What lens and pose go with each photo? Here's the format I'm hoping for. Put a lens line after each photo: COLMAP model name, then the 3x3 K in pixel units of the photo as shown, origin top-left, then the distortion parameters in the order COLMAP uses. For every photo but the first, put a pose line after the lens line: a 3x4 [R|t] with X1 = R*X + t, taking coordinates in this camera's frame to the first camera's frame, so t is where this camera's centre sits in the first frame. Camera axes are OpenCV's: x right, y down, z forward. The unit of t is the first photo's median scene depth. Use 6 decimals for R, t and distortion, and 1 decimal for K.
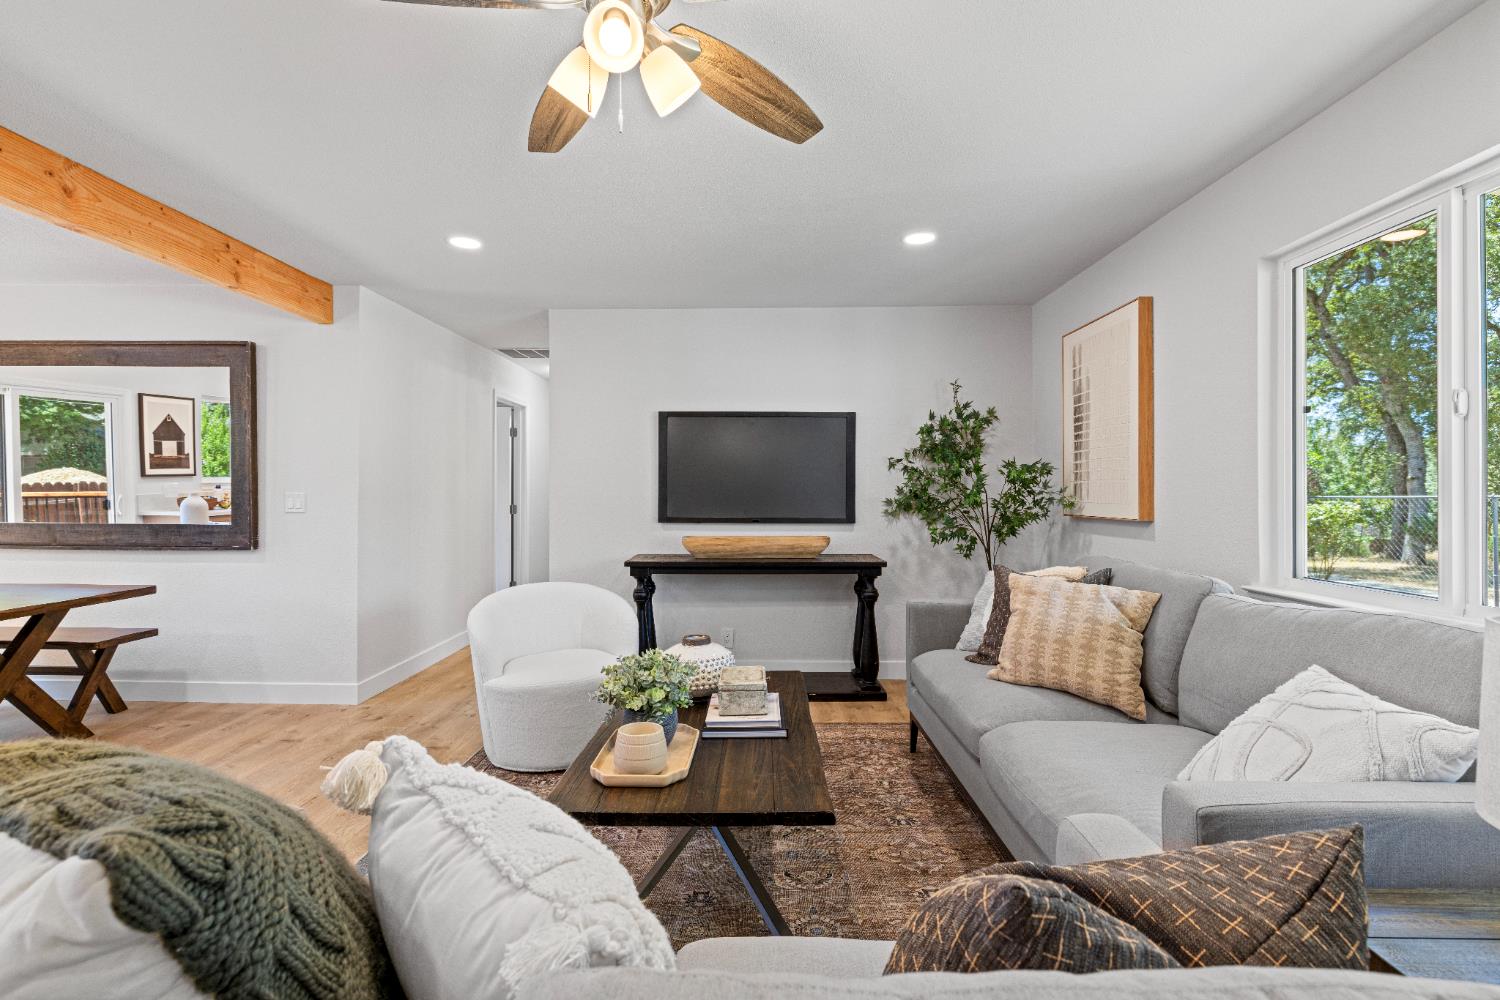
lens RADIAL K [[681.7, 0, 748.9], [0, 681.7, 488.4], [0, 0, 1]] dist [0.001828, 0.000345]
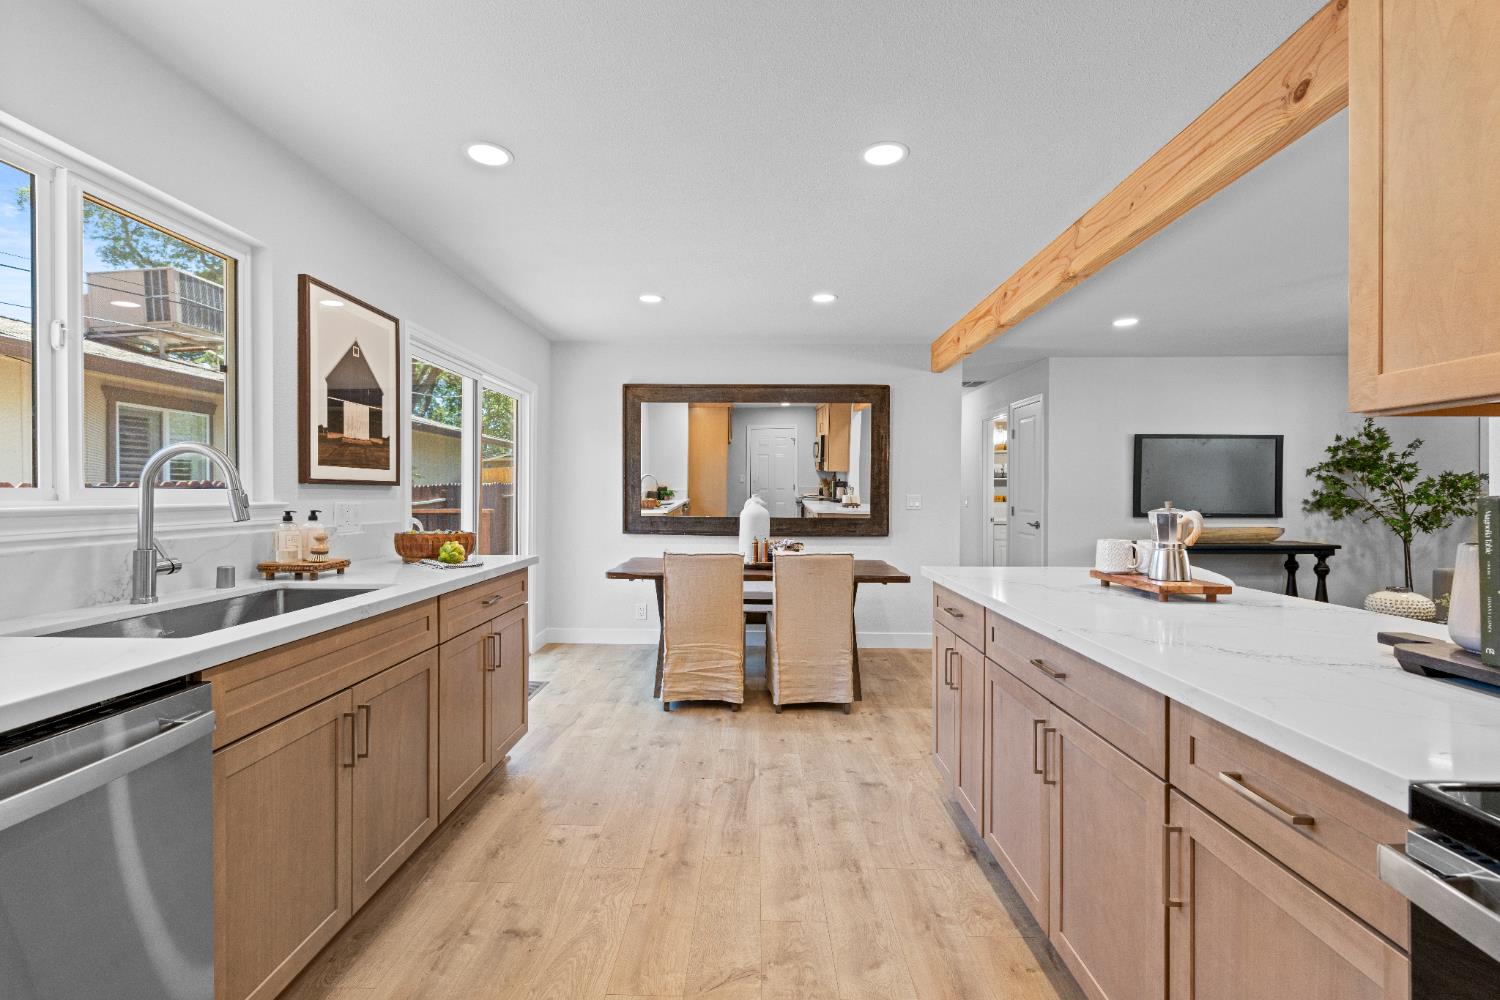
lens RADIAL K [[584.3, 0, 796.3], [0, 584.3, 490.6], [0, 0, 1]] dist [-0.001212, -0.000075]
pose [[0.999948, 0.002404, -0.009933, -0.847303], [-0.002399, 0.999997, 0.000490, -0.000112], [0.009934, -0.000466, 0.999951, -0.175006]]
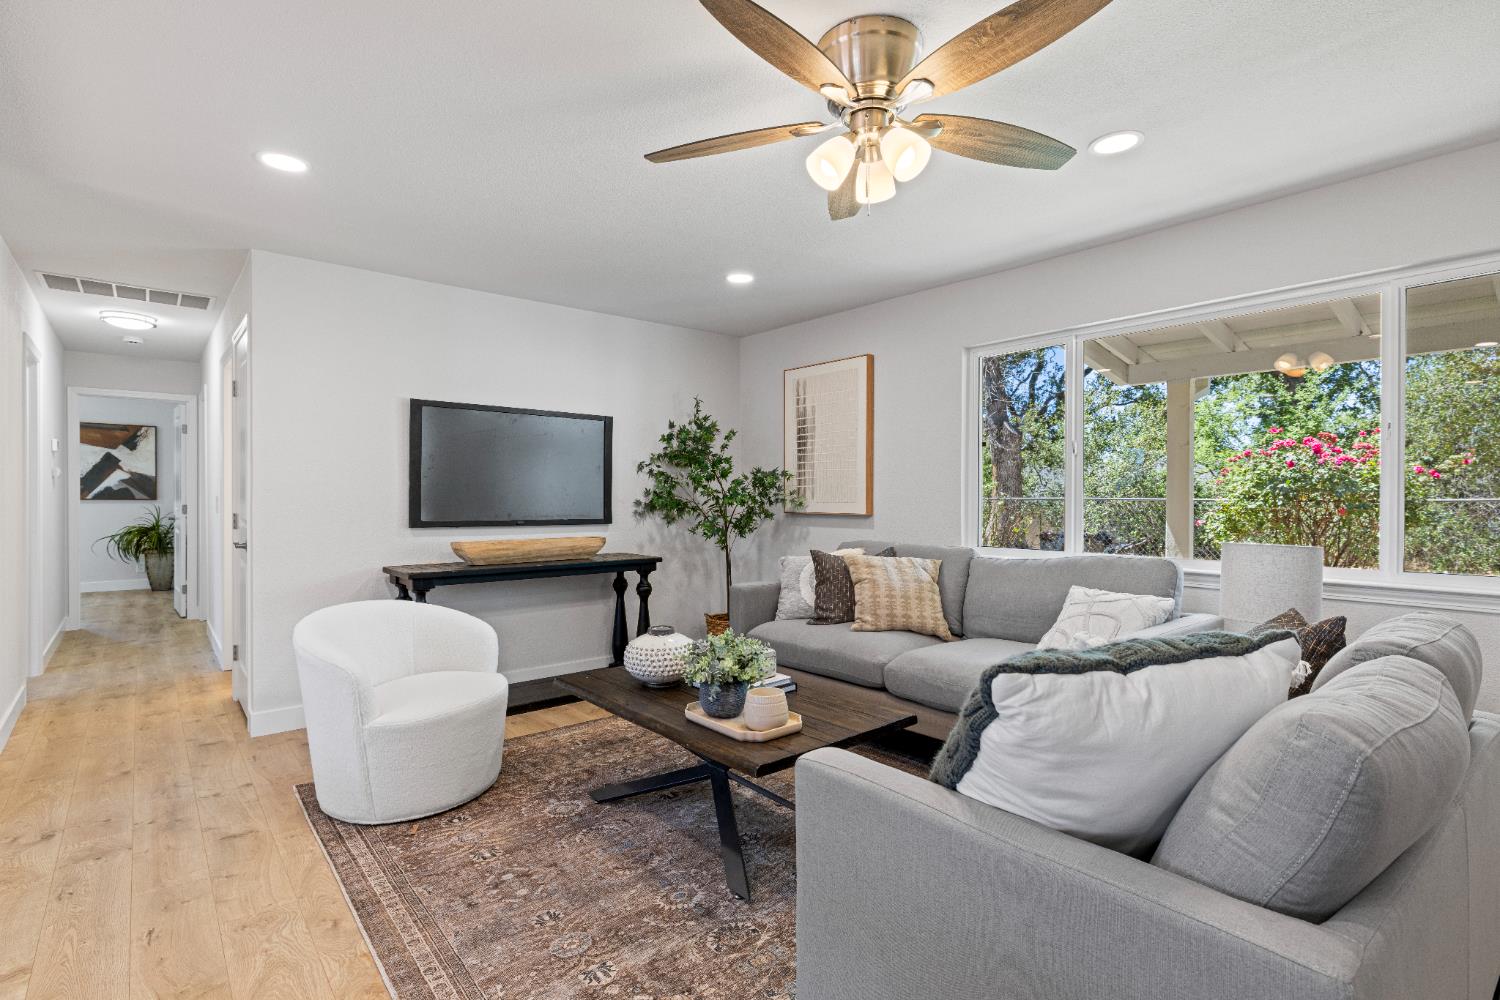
lens RADIAL K [[725.2, 0, 750.0], [0, 725.2, 500.0], [0, 0, 1]] dist [0.002189, 0.000346]
pose [[0.751423, -0.001276, 0.659820, -0.442030], [-0.006504, 0.999935, 0.009340, 0.003750], [-0.659789, -0.011310, 0.751366, 0.033225]]
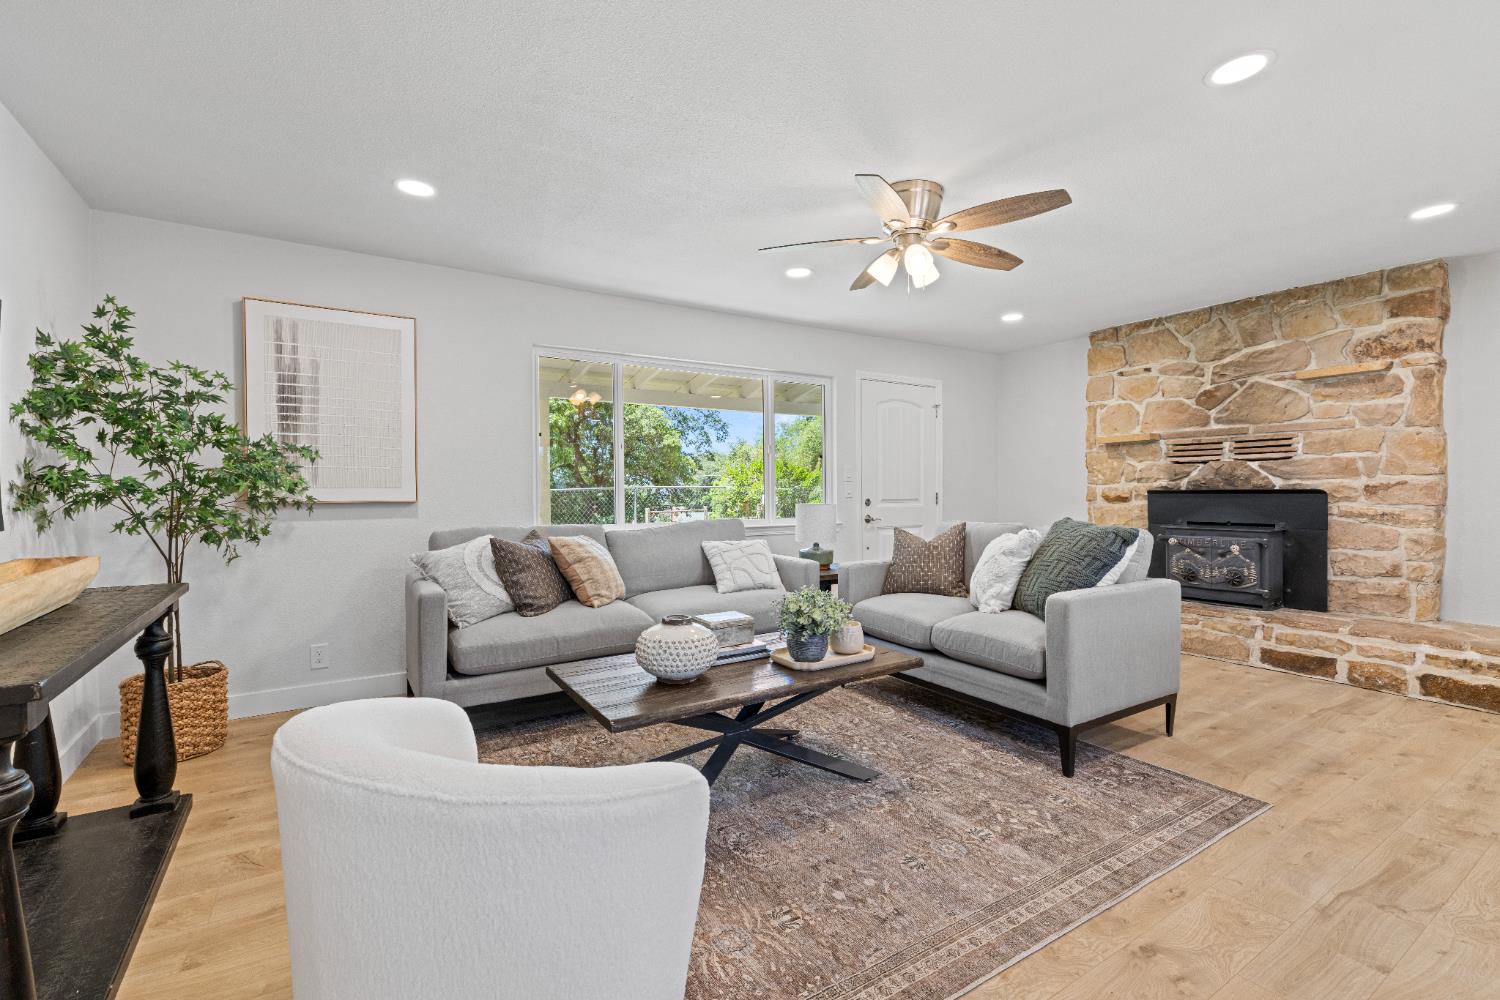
lens RADIAL K [[646.3, 0, 750.0], [0, 646.3, 500.0], [0, 0, 1]] dist [-0.001037, 0.000106]
pose [[-0.552101, -0.003553, 0.833770, -0.544842], [0.001478, 0.999985, 0.005240, 0.029874], [-0.833776, 0.004125, -0.552088, 0.864749]]
